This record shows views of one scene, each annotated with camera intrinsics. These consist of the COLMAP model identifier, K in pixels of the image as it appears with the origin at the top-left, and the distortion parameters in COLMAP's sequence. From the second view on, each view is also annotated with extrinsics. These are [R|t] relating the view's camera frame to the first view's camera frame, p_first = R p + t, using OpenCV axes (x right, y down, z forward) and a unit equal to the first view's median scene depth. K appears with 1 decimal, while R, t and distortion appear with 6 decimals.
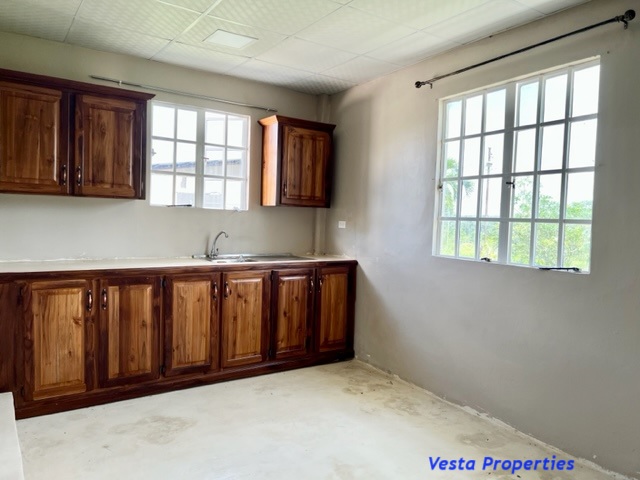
lens RADIAL K [[480.3, 0, 319.6], [0, 480.3, 239.3], [0, 0, 1]] dist [0.053364, -0.049969]
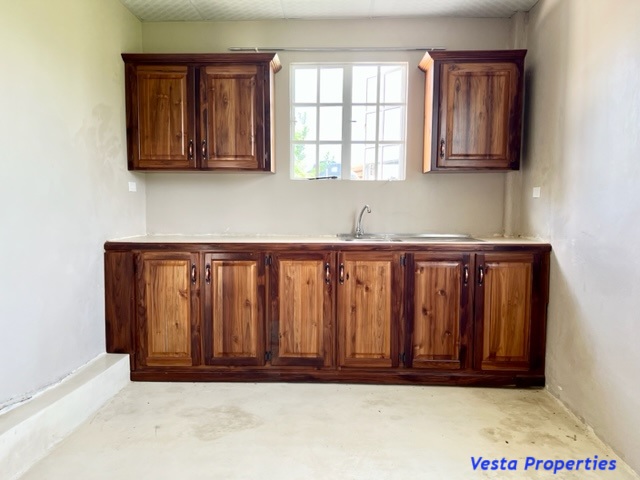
lens RADIAL K [[480.3, 0, 318.0], [0, 480.3, 239.0], [0, 0, 1]] dist [0.053364, -0.049969]
pose [[0.804551, 0.012510, -0.593752, 0.265808], [-0.005453, 0.999892, 0.013678, 0.035764], [0.593859, -0.007767, 0.804532, 0.318203]]
